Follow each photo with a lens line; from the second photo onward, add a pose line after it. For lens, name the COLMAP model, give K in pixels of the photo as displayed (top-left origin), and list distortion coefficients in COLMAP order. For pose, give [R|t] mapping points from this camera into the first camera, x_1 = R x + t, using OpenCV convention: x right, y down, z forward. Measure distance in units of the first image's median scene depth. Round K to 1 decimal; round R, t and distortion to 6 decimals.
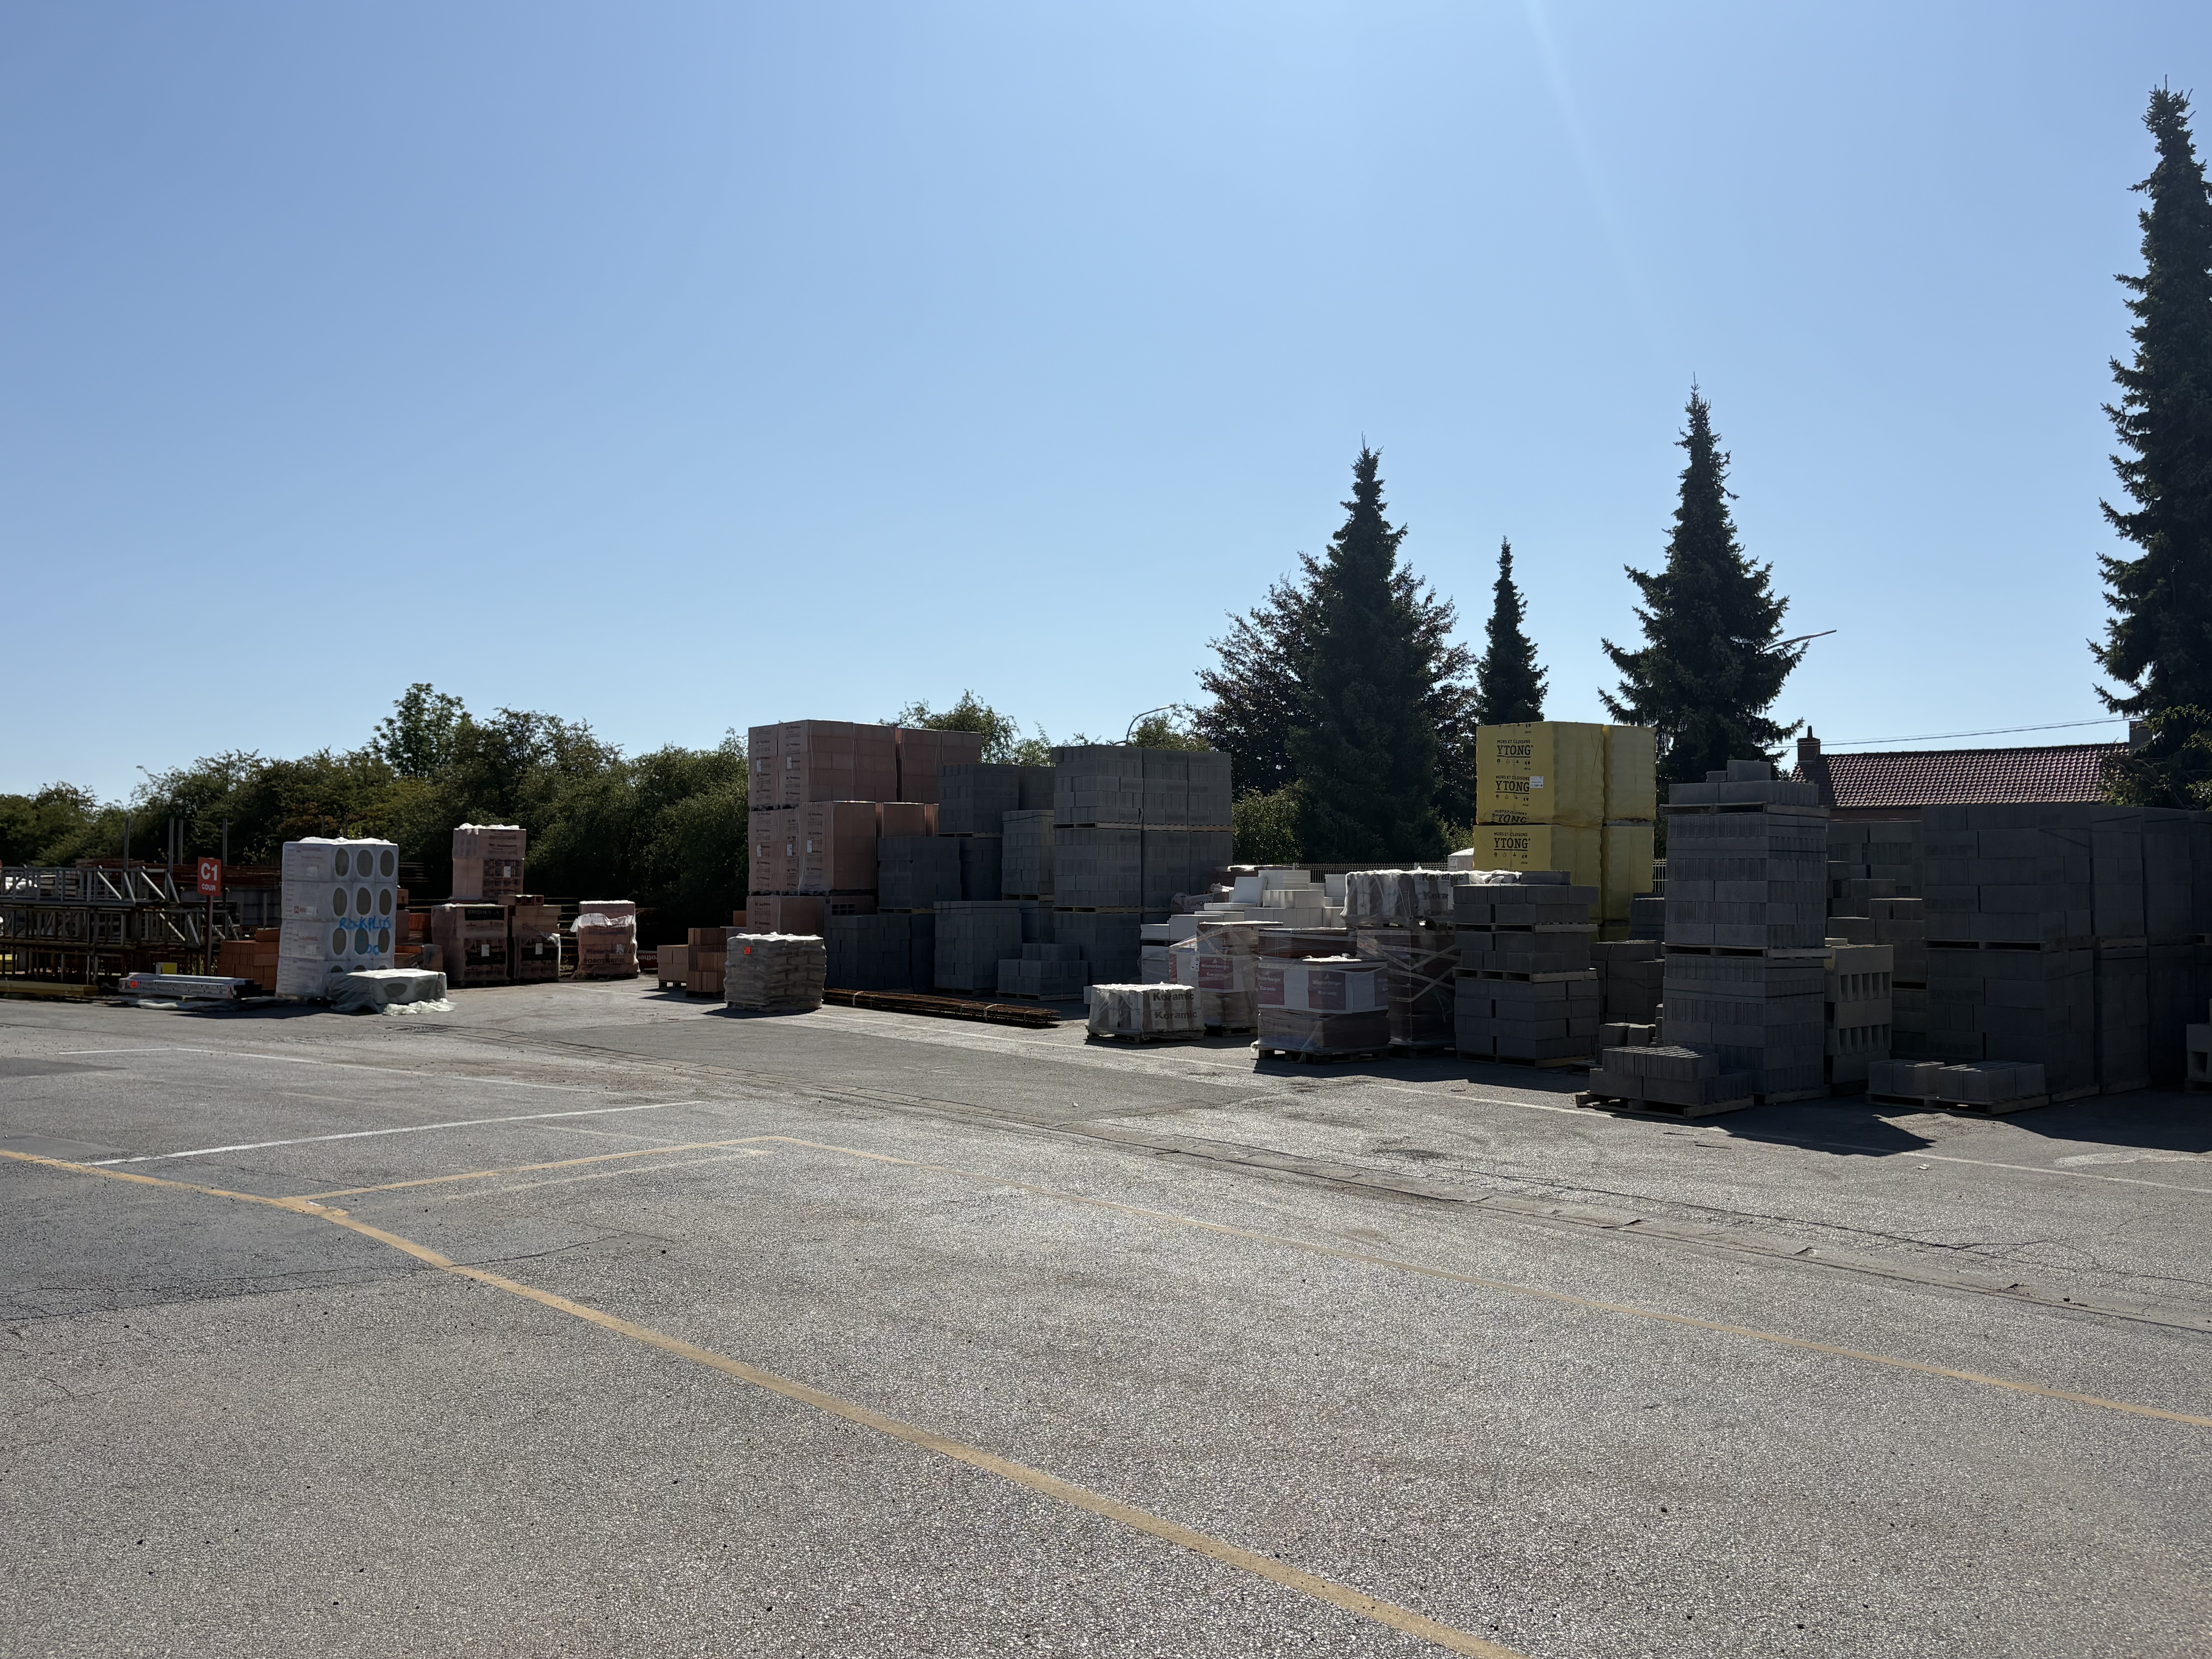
lens RADIAL K [[1730.3, 0, 1099.1], [0, 1730.3, 832.4], [0, 0, 1]] dist [0.049179, -0.054245]
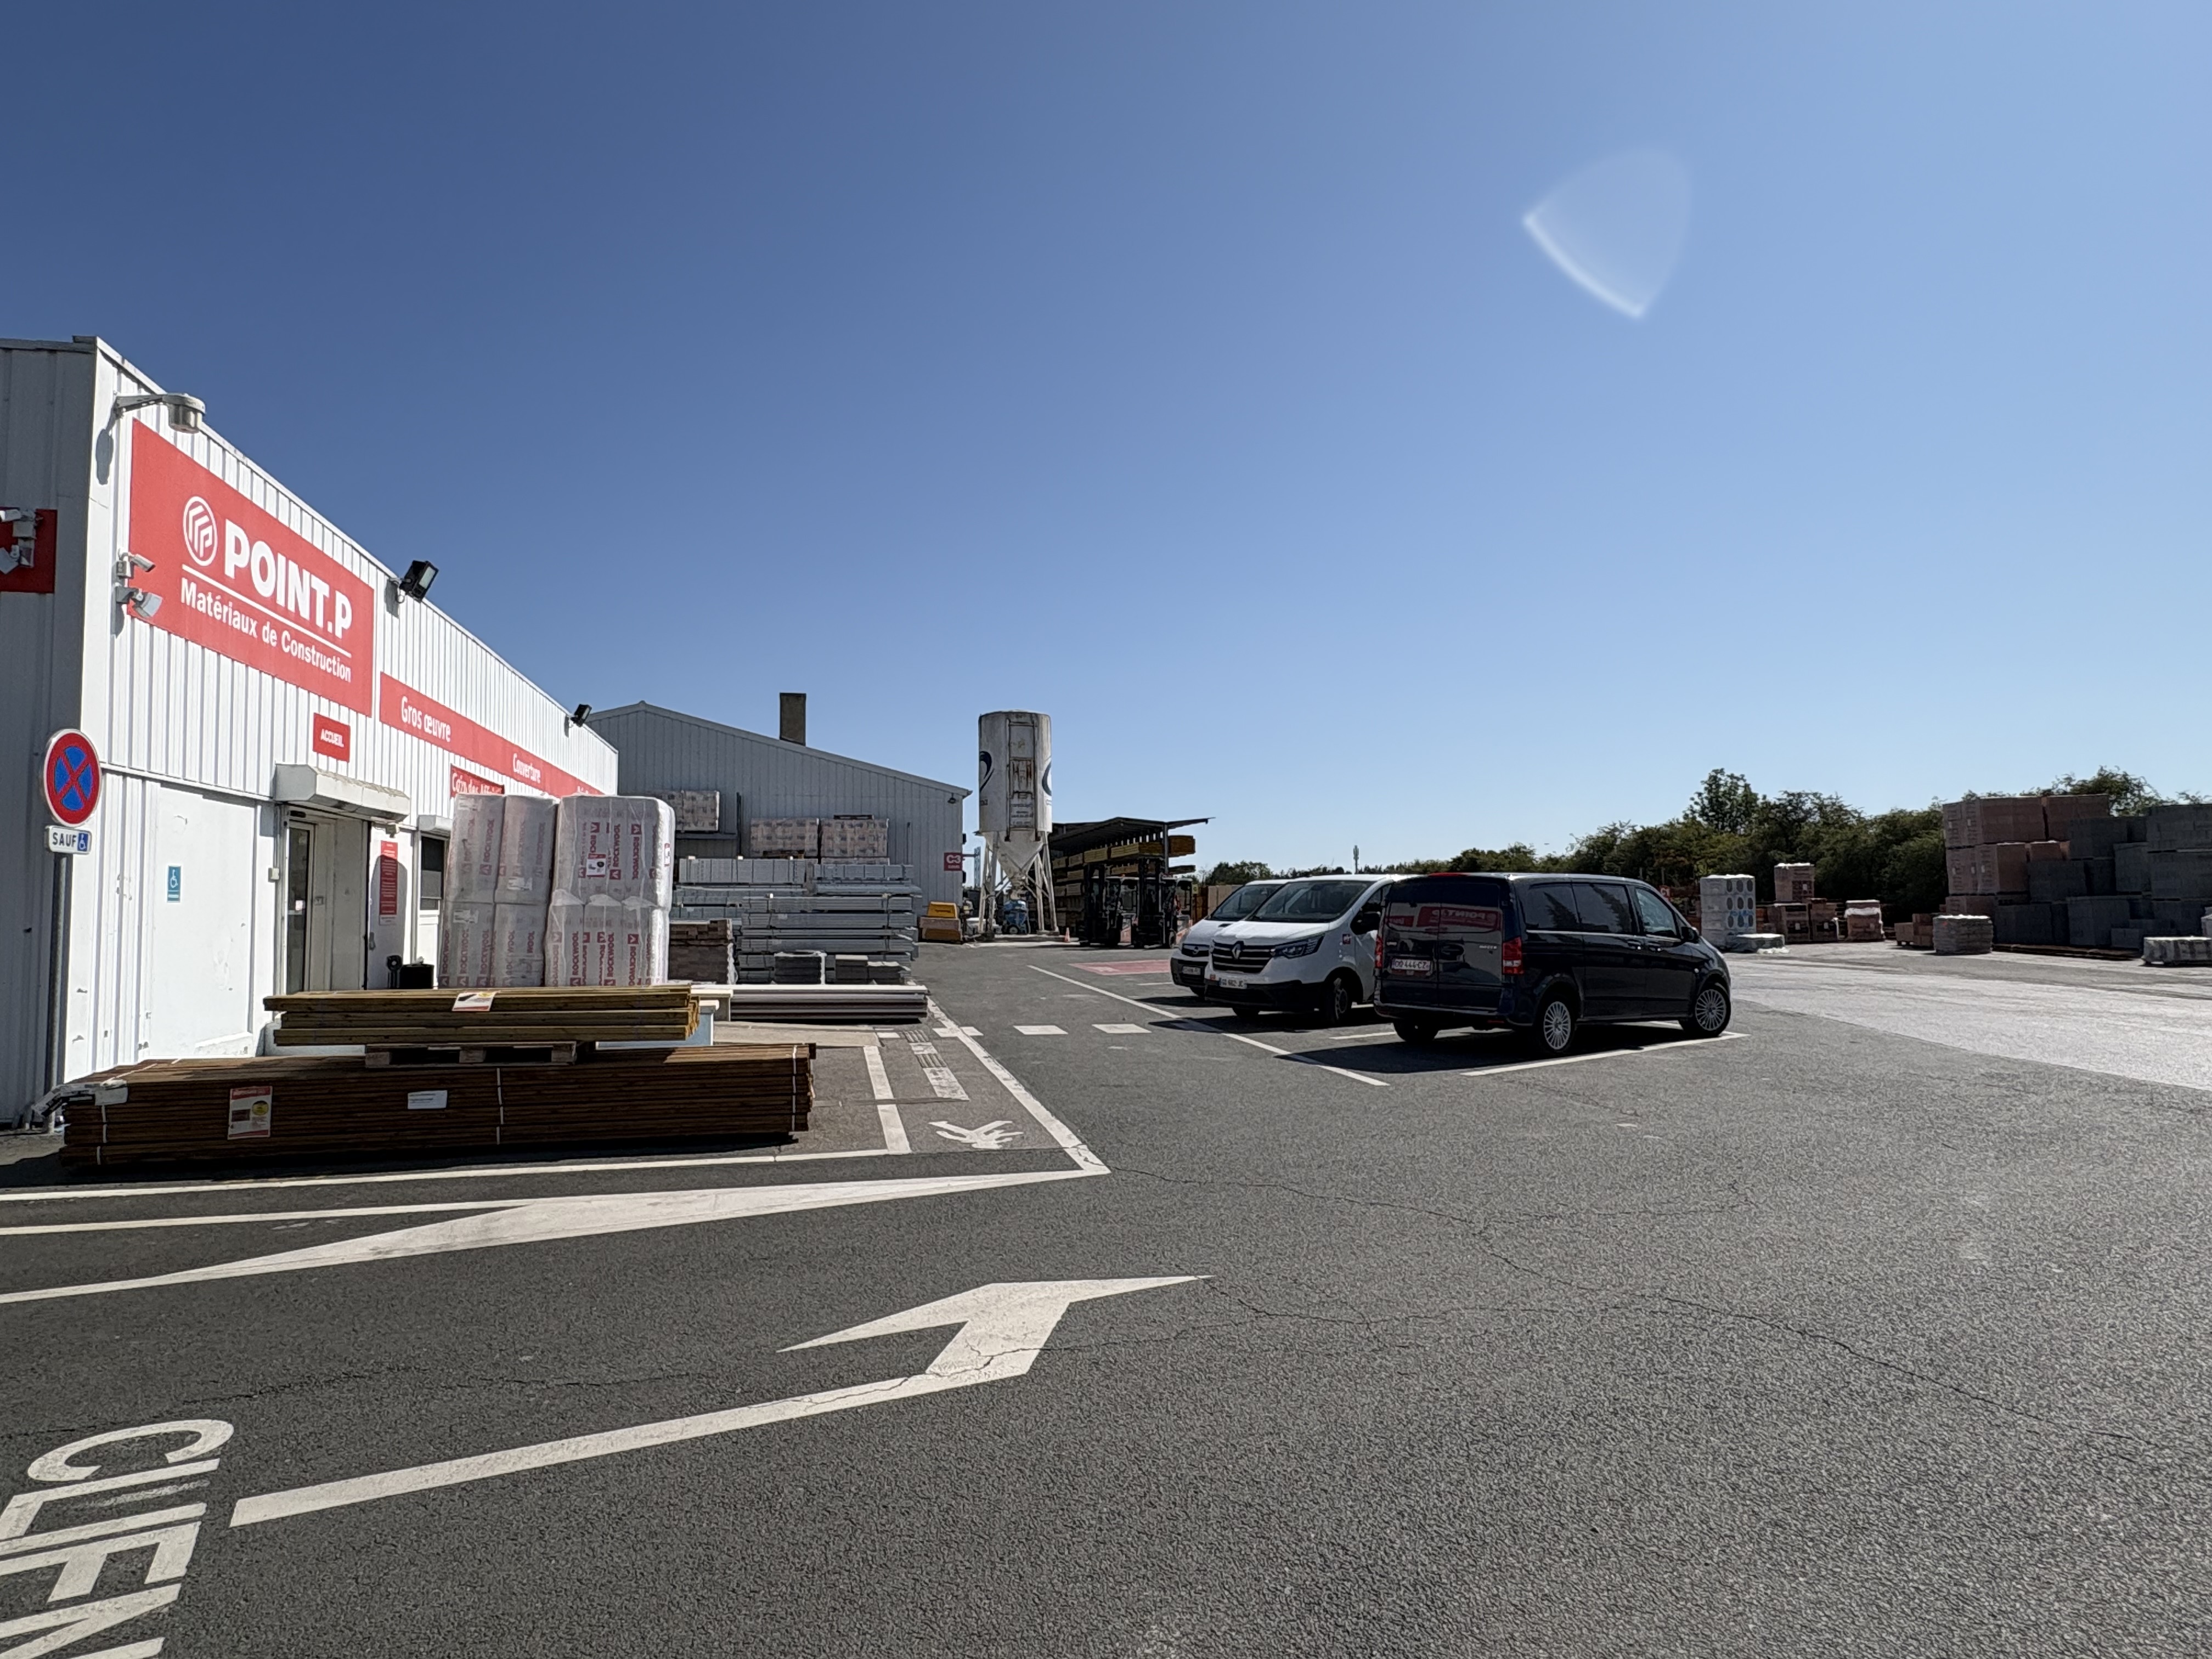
lens RADIAL K [[1226.0, 0, 1098.4], [0, 1226.0, 842.0], [0, 0, 1]] dist [-0.003596, -0.005376]
pose [[0.677890, -0.057844, -0.732885, 0.130872], [0.048947, 0.998239, -0.033514, -0.020269], [0.733532, -0.013154, 0.679527, -0.509773]]
